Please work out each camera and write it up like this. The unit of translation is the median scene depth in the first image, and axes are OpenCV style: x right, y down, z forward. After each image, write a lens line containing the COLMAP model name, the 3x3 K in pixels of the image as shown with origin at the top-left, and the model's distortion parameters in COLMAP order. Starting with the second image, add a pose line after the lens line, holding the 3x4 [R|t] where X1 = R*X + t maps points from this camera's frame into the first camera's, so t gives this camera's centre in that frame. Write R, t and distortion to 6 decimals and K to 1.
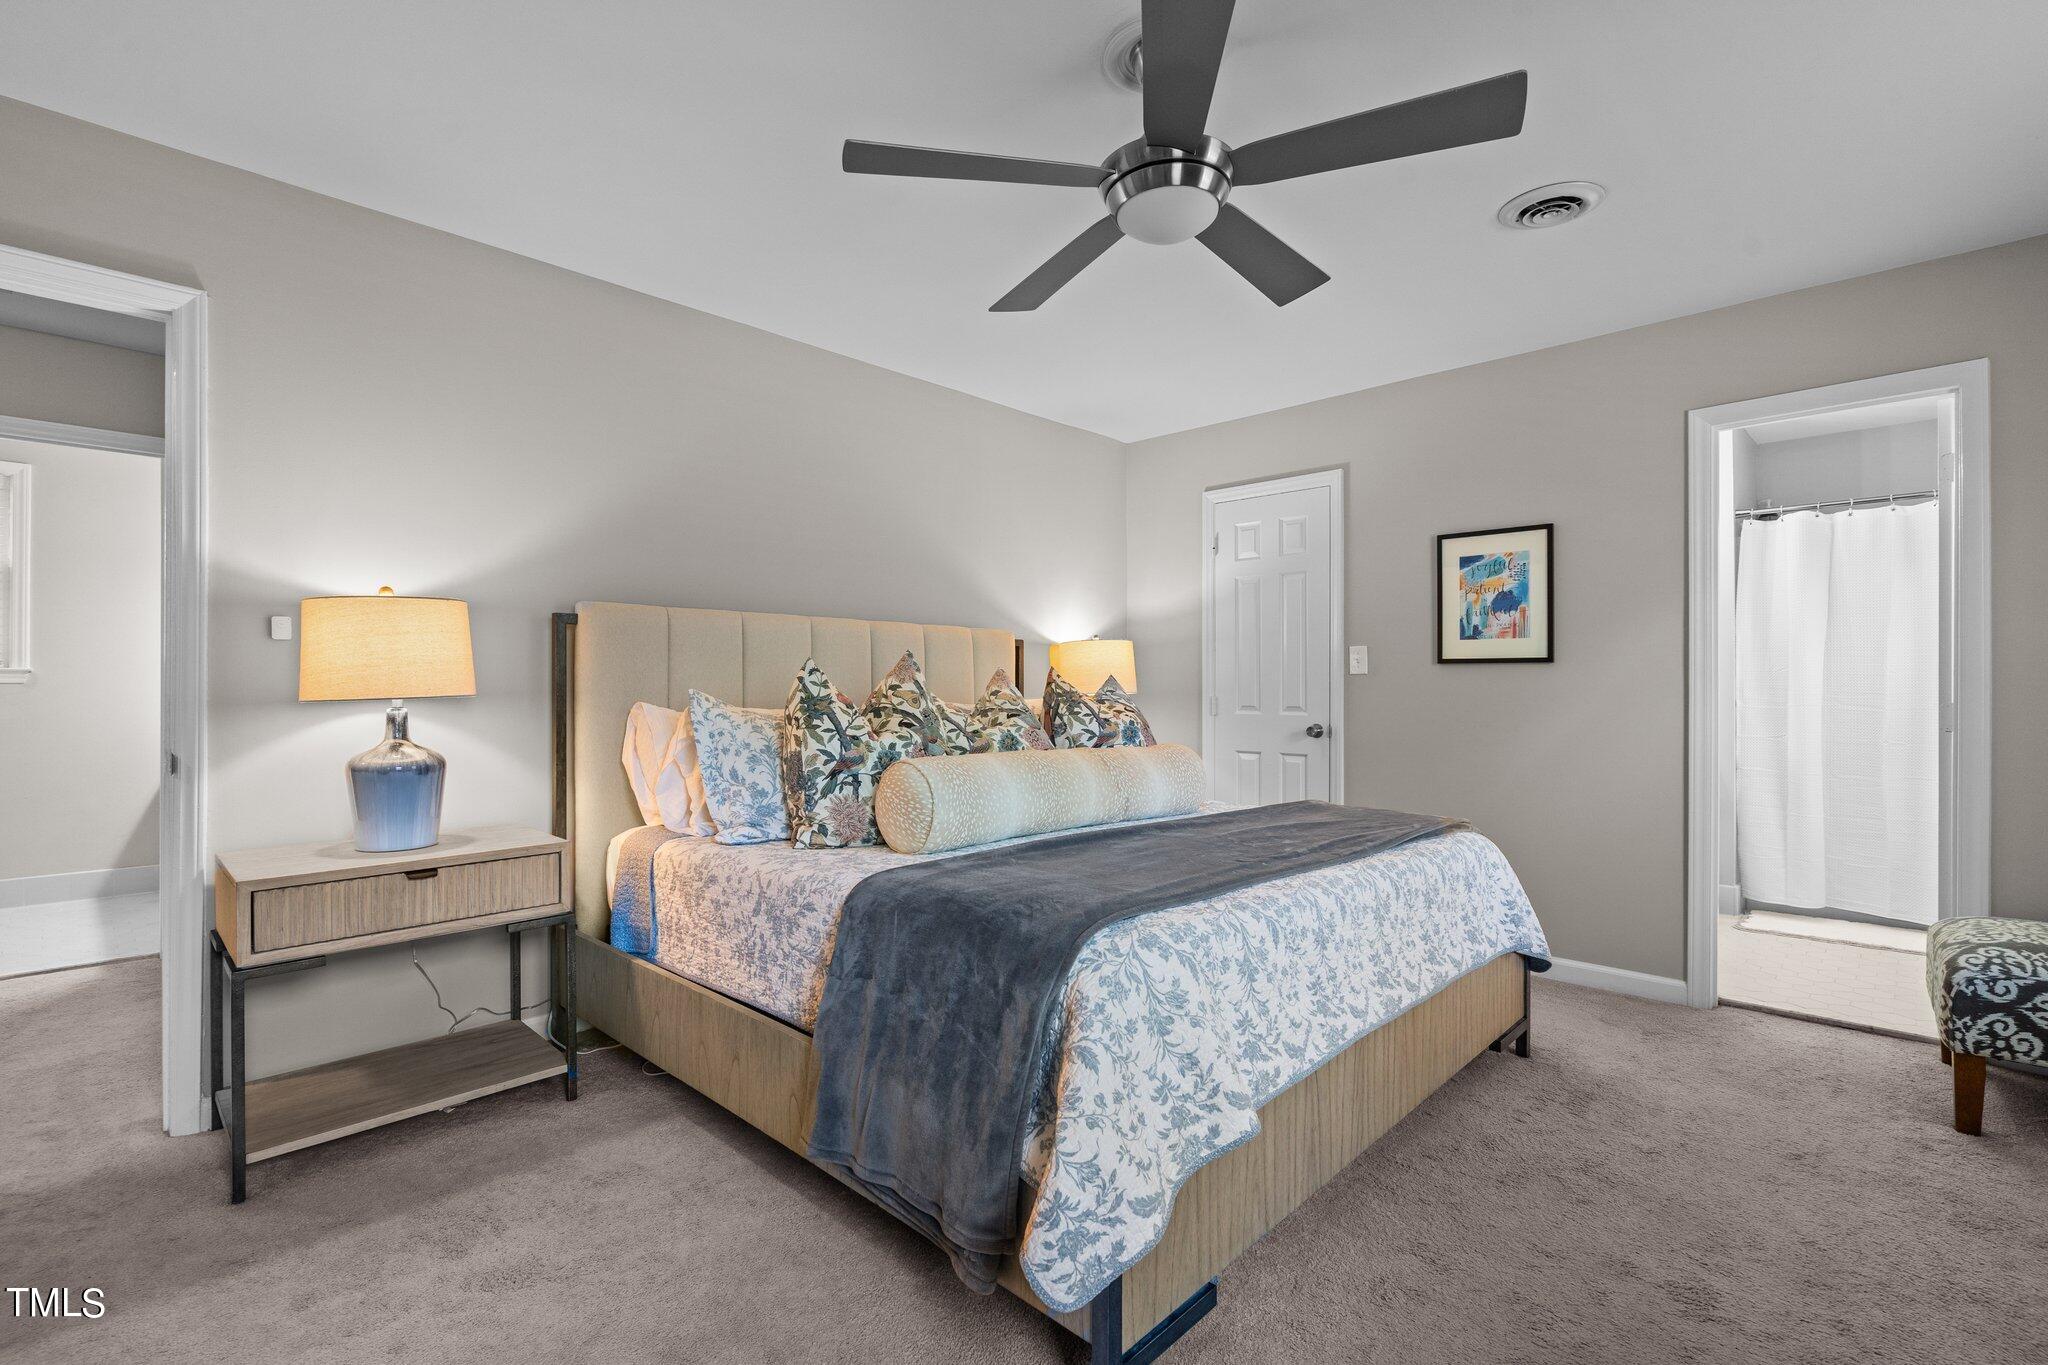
lens RADIAL K [[942.0, 0, 1025.3], [0, 942.0, 690.2], [0, 0, 1]] dist [-0.002498, 0.000913]
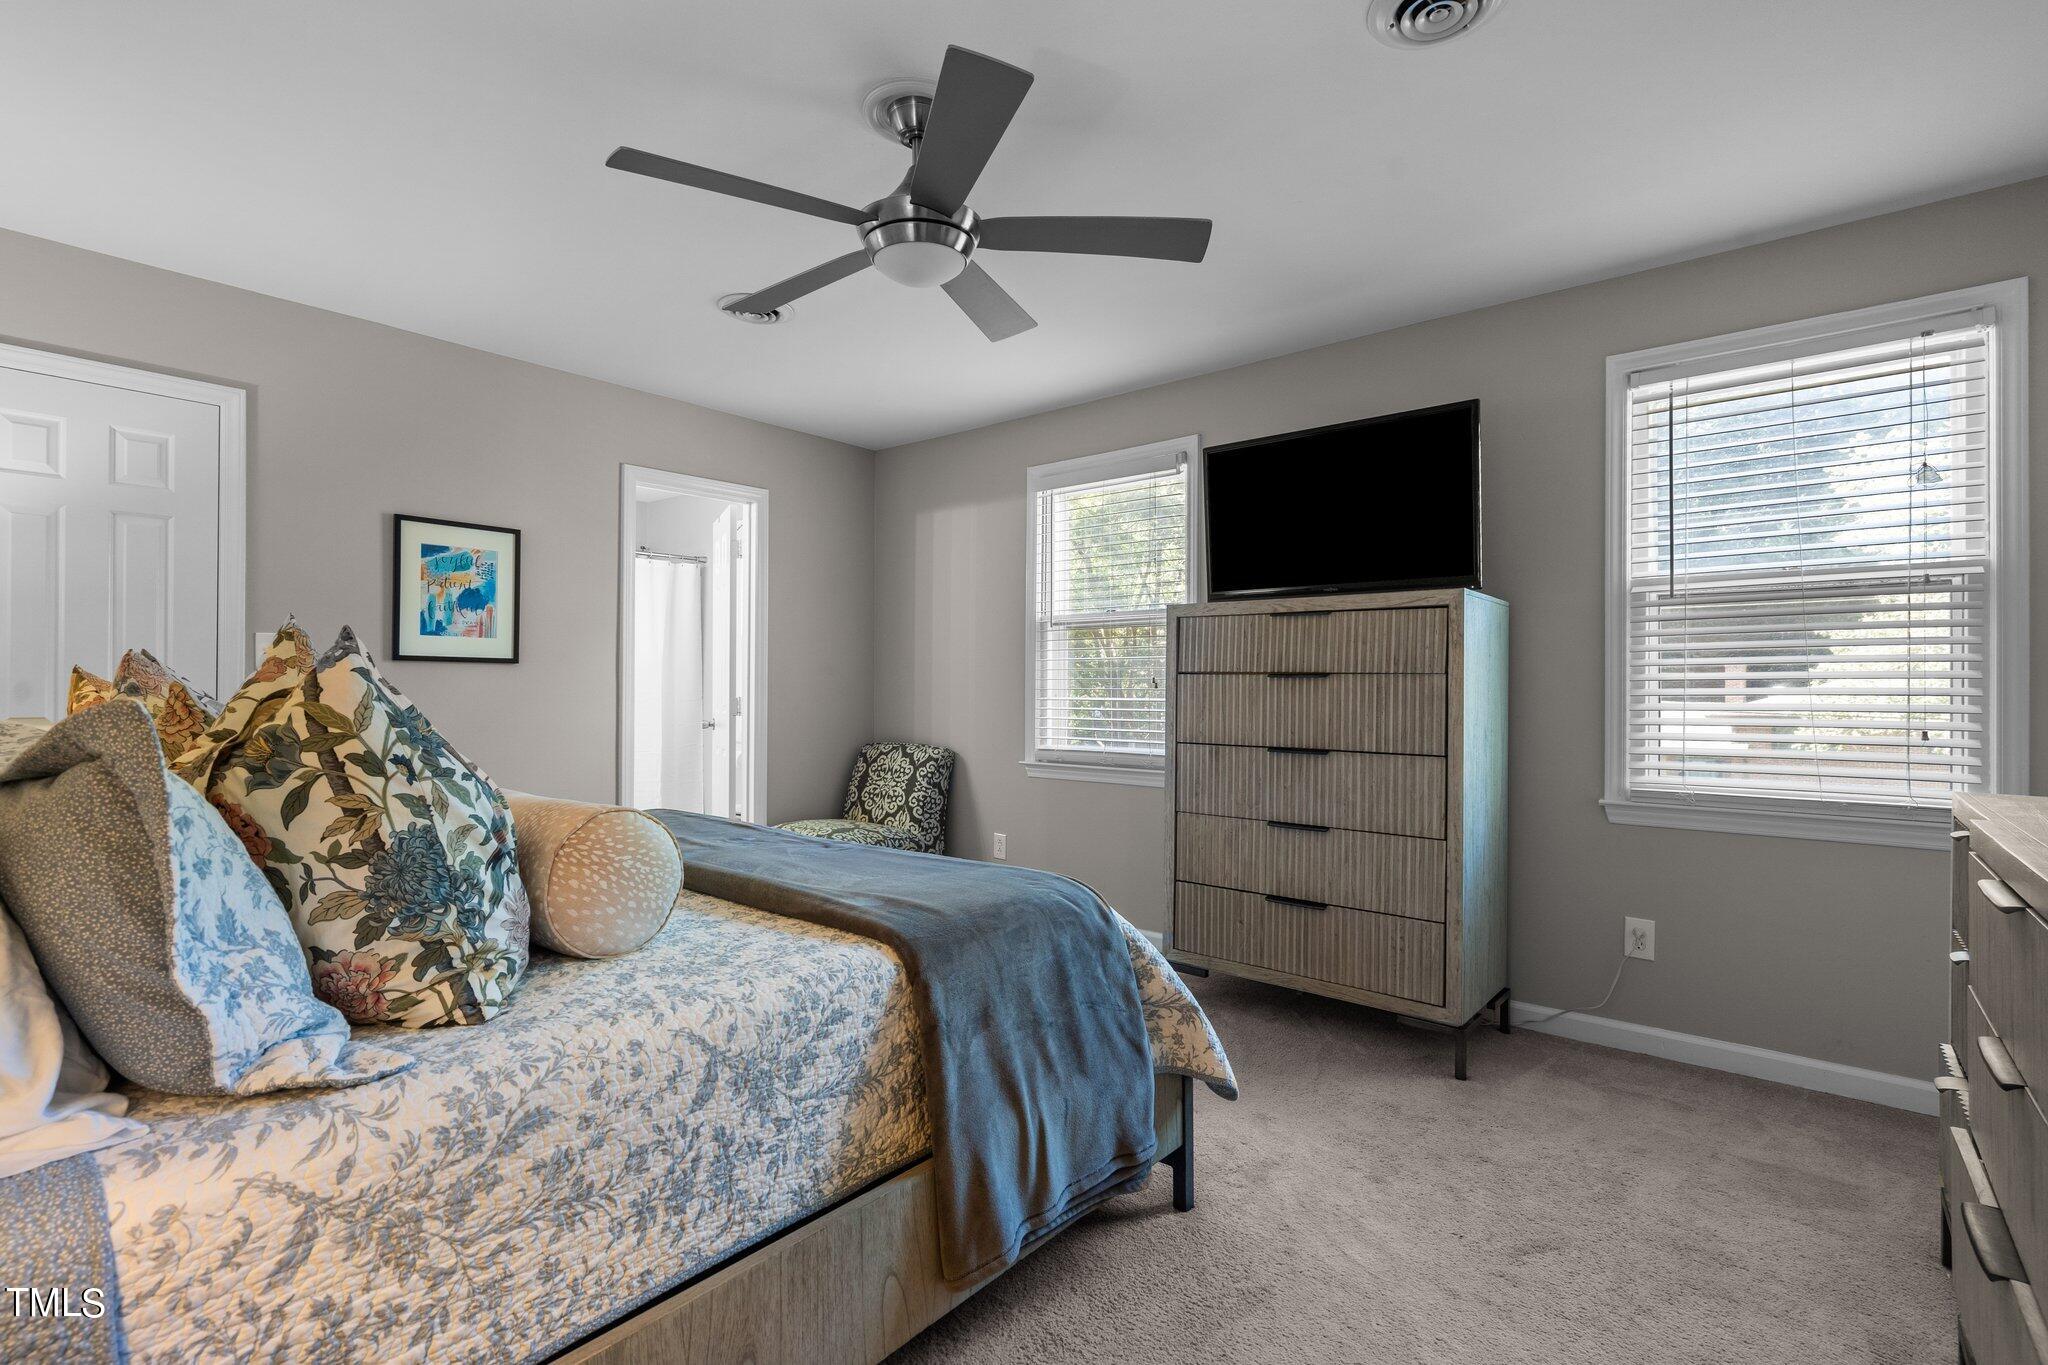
lens RADIAL K [[942.0, 0, 1015.1], [0, 942.0, 688.9], [0, 0, 1]] dist [-0.002498, 0.000913]
pose [[-0.070504, -0.003520, 0.997505, -0.620618], [0.001010, 0.999993, 0.003600, -0.004919], [-0.997511, 0.001261, -0.070500, 0.625900]]
